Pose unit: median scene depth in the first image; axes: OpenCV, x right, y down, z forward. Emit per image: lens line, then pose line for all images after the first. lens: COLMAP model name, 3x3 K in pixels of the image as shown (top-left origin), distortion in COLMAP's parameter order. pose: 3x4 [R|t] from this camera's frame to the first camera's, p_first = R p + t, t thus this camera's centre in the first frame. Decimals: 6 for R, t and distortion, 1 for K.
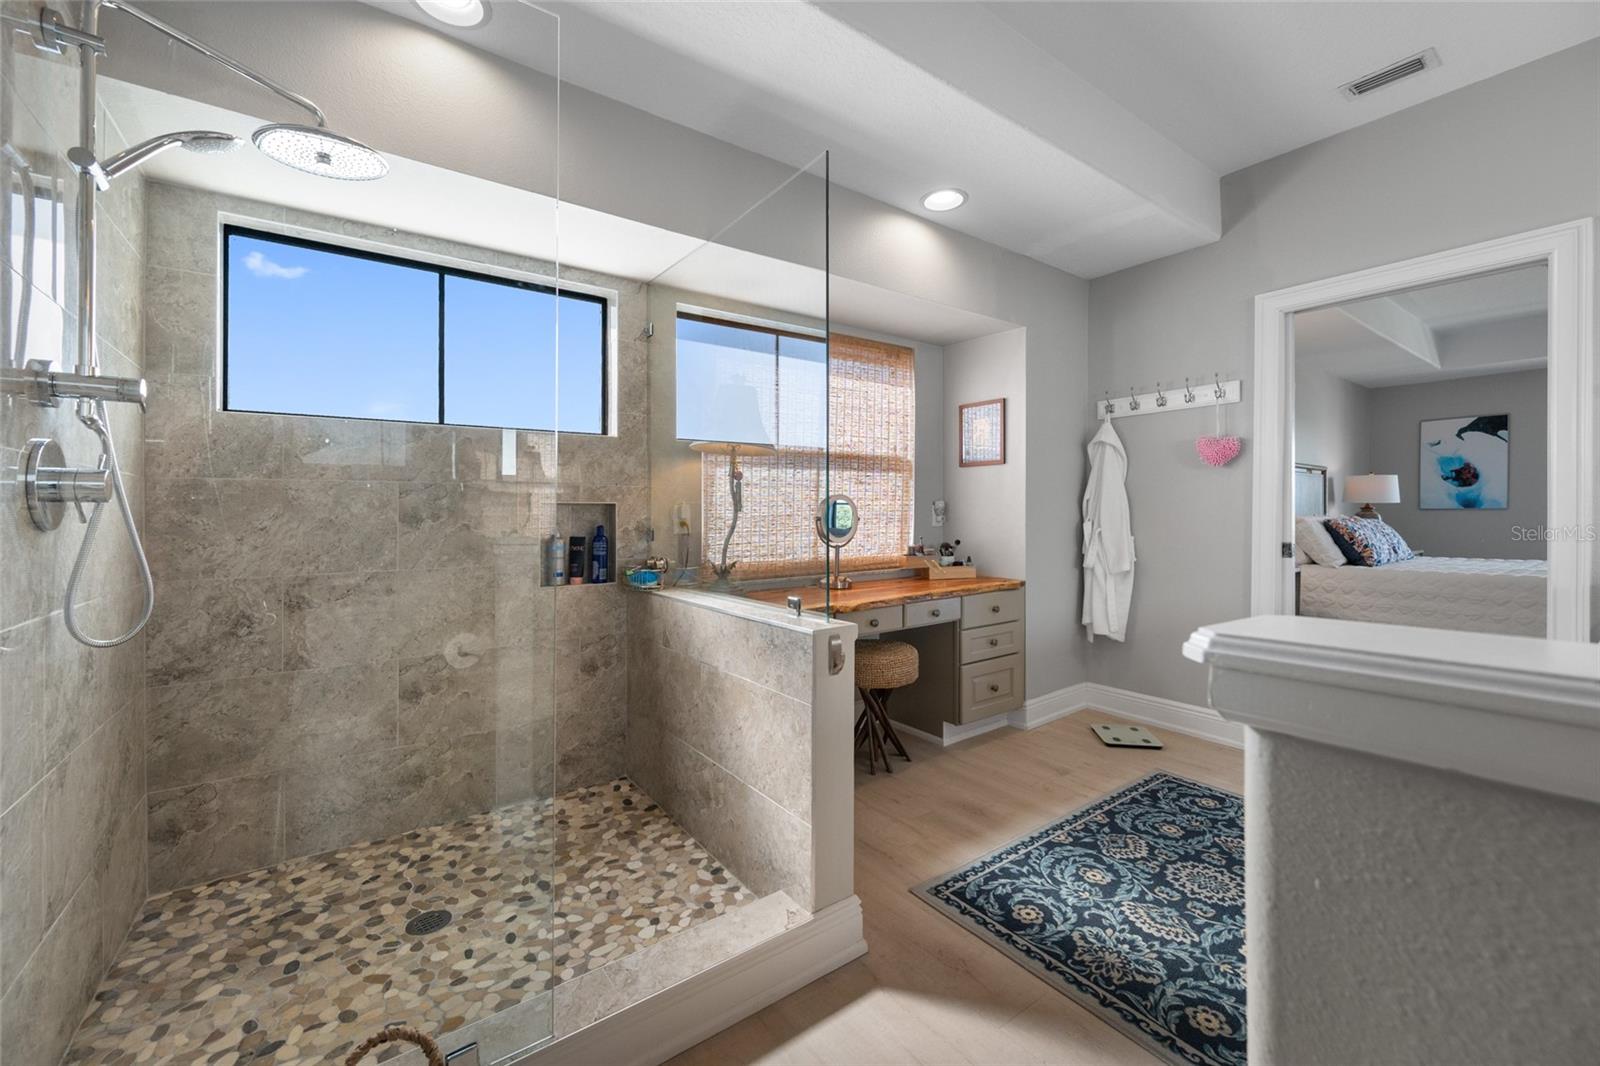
lens RADIAL K [[635.2, 0, 797.4], [0, 635.2, 511.1], [0, 0, 1]] dist [0.006263, -0.000185]
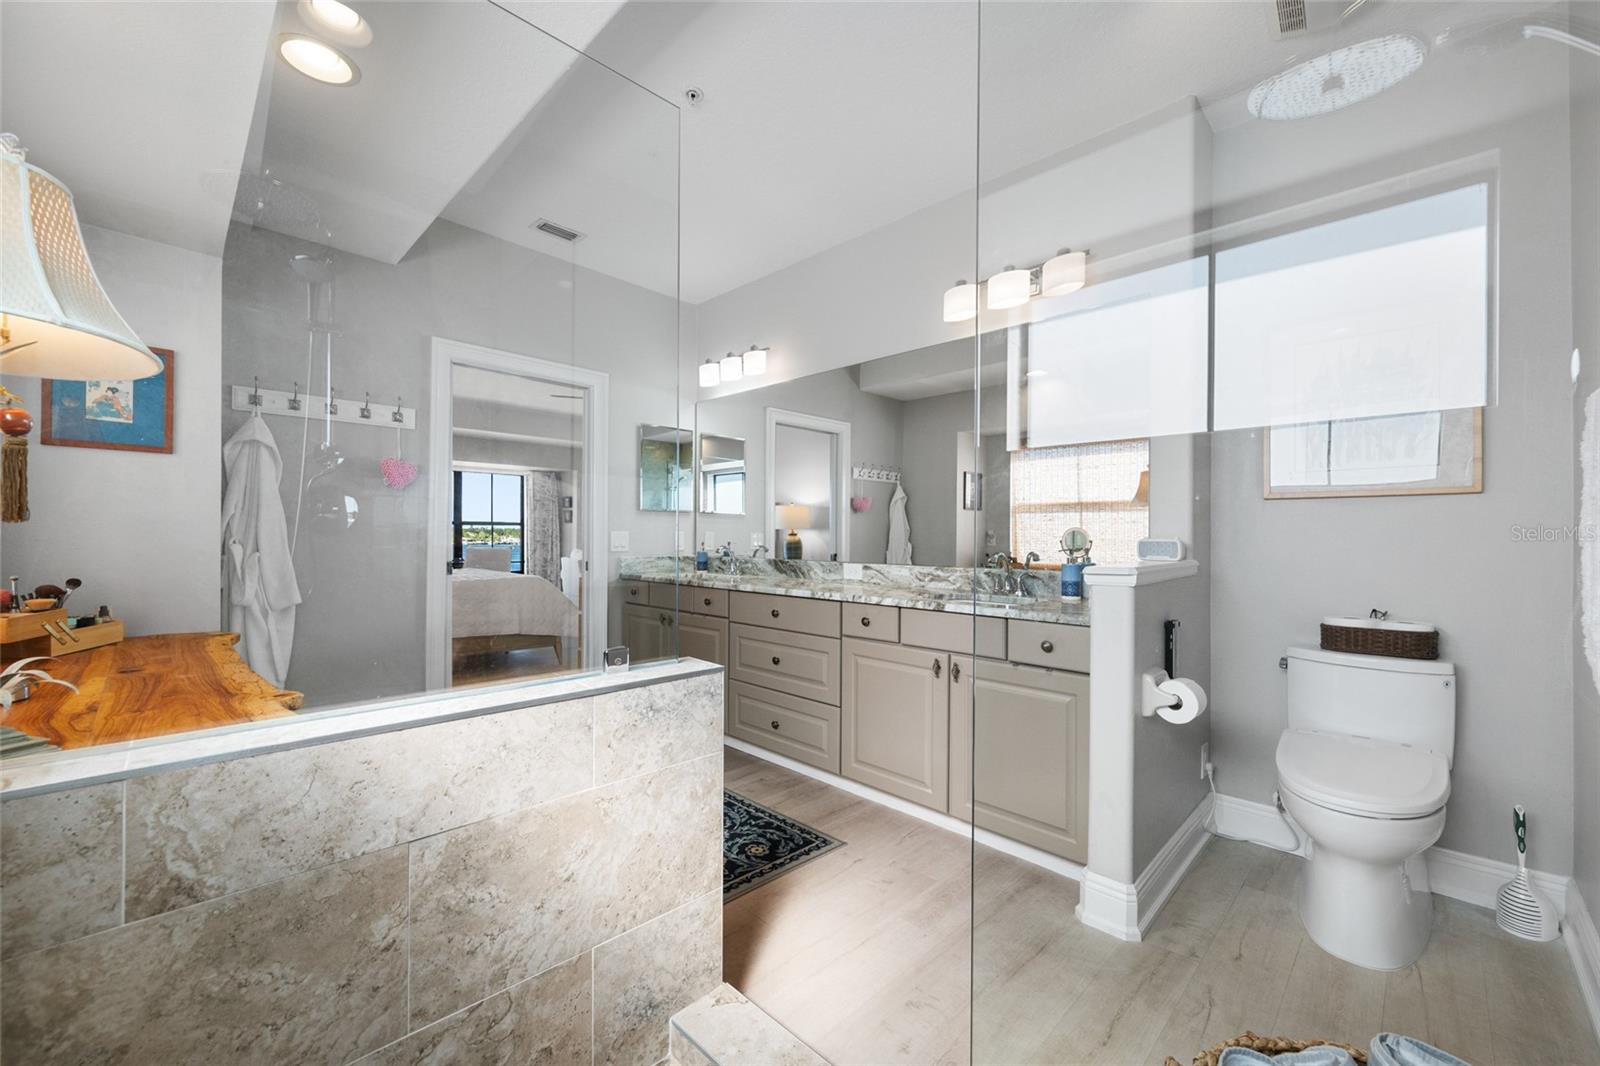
lens RADIAL K [[635.2, 0, 788.9], [0, 635.2, 544.1], [0, 0, 1]] dist [0.006263, -0.000185]
pose [[-0.141762, -0.005988, 0.989883, -0.675904], [-0.007849, 0.999957, 0.004925, 0.013520], [-0.989870, -0.007071, -0.141802, 0.815414]]
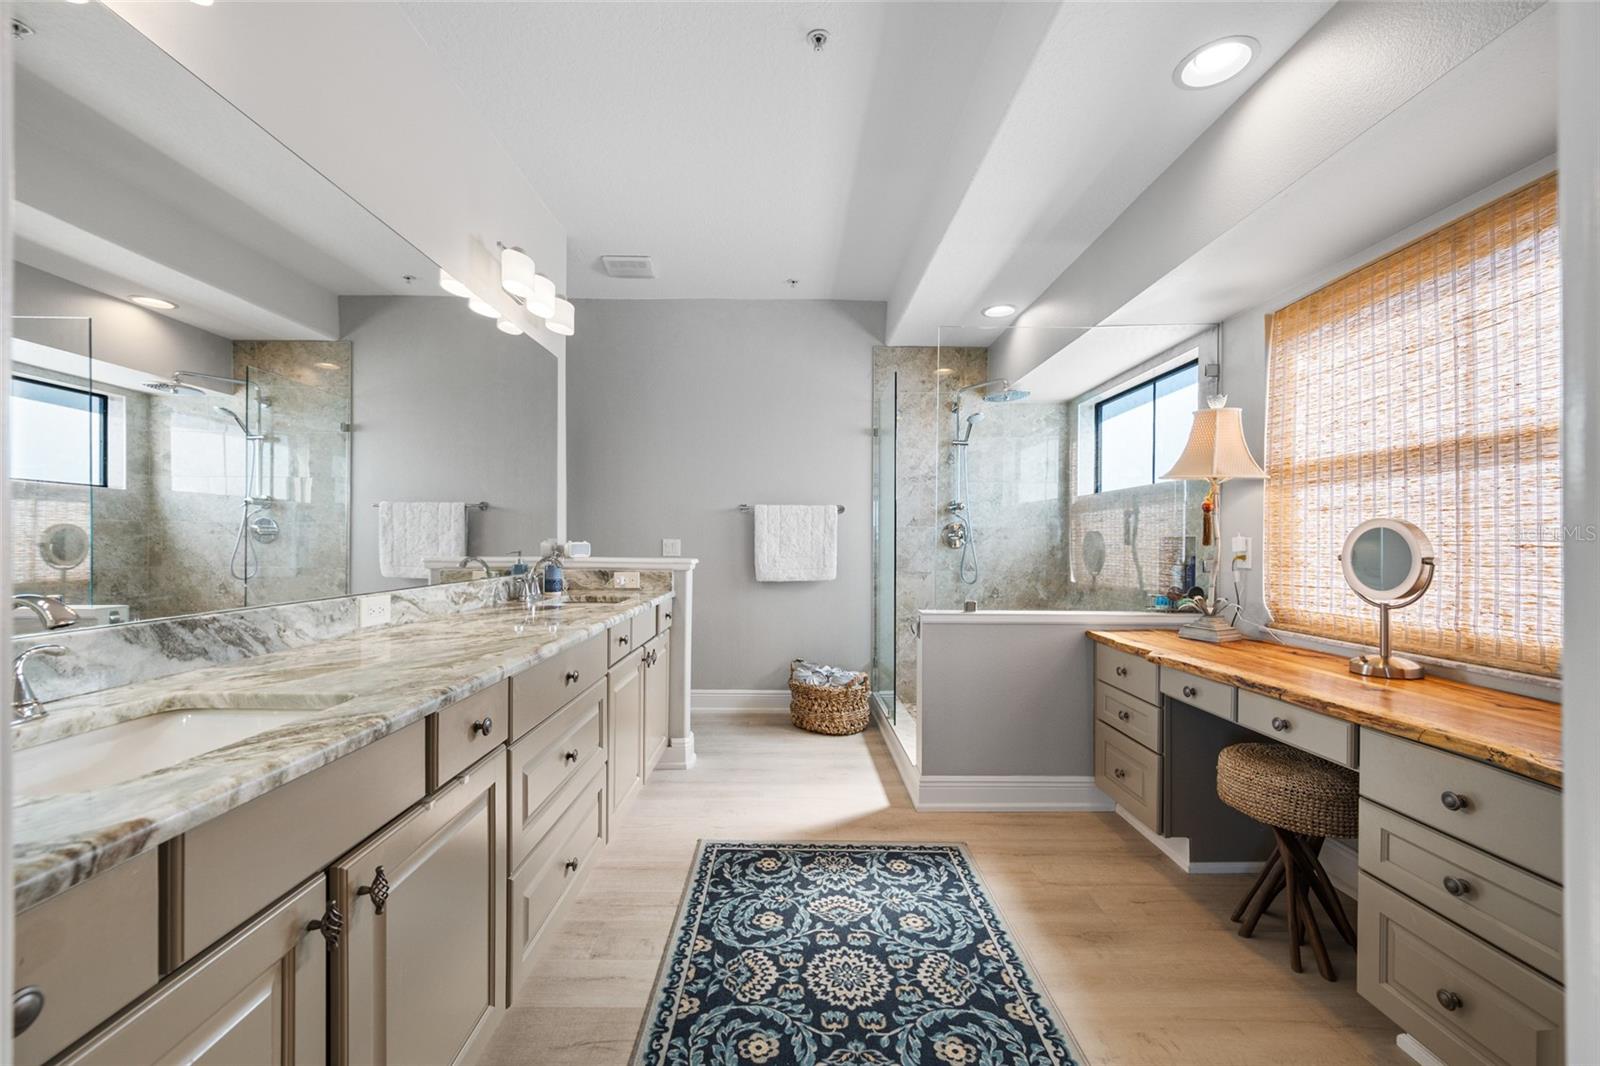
lens RADIAL K [[635.2, 0, 797.0], [0, 635.2, 540.8], [0, 0, 1]] dist [0.006263, -0.000185]
pose [[-0.577568, -0.002502, -0.816339, 1.342057], [-0.003564, 0.999994, -0.000543, -0.003860], [0.816335, 0.002596, -0.577573, 1.394056]]
